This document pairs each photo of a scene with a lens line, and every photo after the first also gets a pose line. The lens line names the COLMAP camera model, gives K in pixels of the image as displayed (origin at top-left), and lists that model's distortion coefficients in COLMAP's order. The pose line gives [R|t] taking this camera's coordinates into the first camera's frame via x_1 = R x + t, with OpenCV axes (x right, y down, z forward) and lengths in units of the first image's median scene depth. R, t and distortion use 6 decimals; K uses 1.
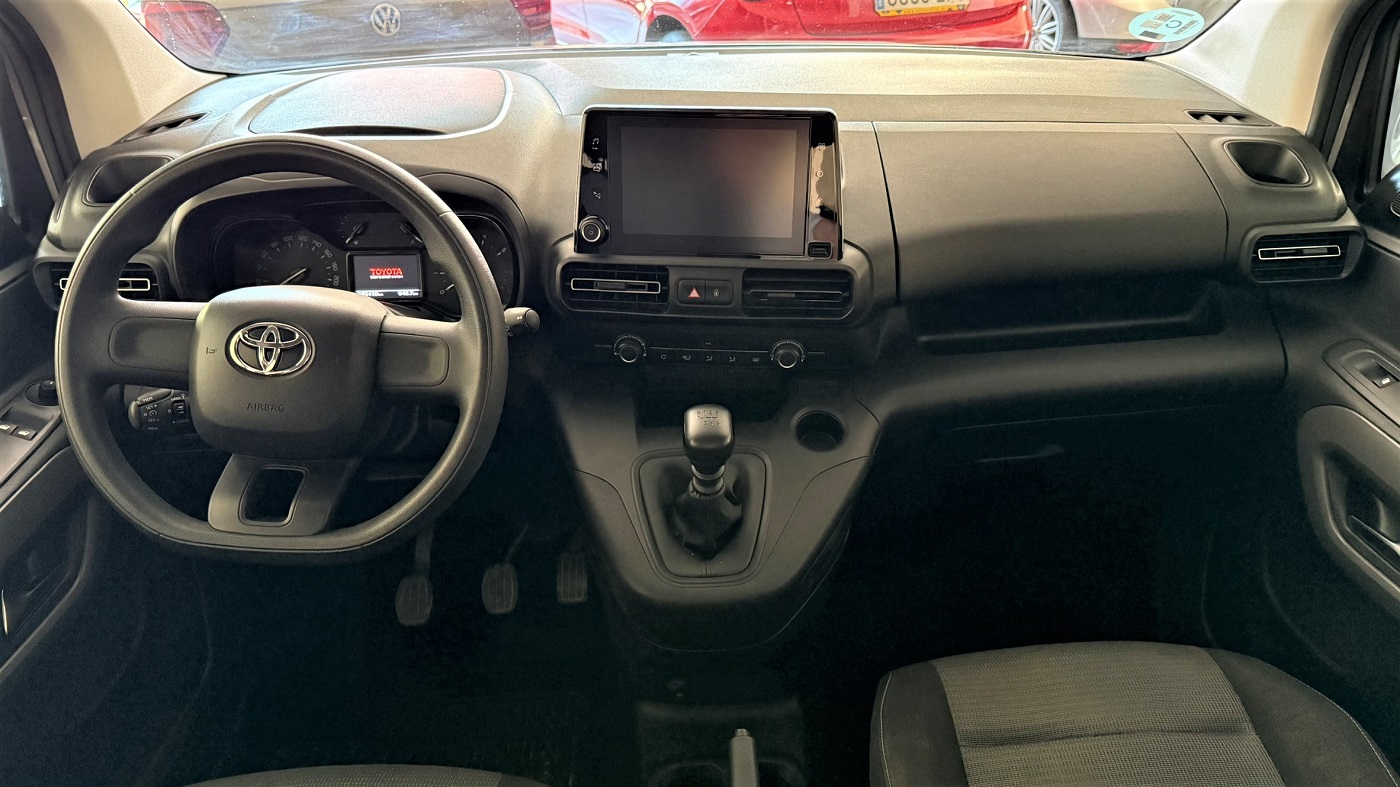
lens RADIAL K [[1000.2, 0, 690.8], [0, 1000.2, 391.8], [0, 0, 1]] dist [0.029828, -0.047138]
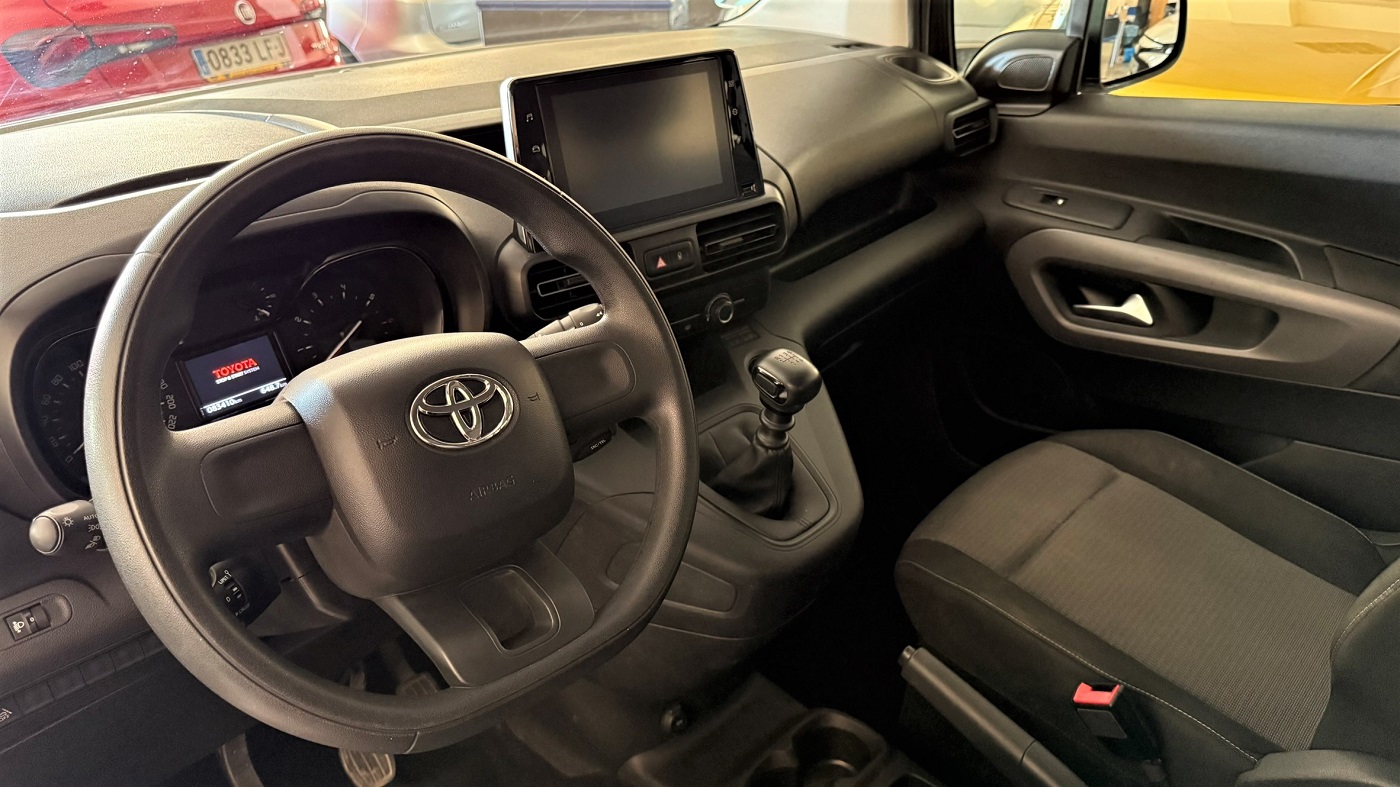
lens RADIAL K [[1000.2, 0, 698.1], [0, 1000.2, 398.9], [0, 0, 1]] dist [0.029828, -0.047138]
pose [[0.735091, -0.326756, 0.594031, -0.563547], [0.361348, 0.930196, 0.064514, -0.028433], [-0.573645, 0.167229, 0.801851, 0.258150]]
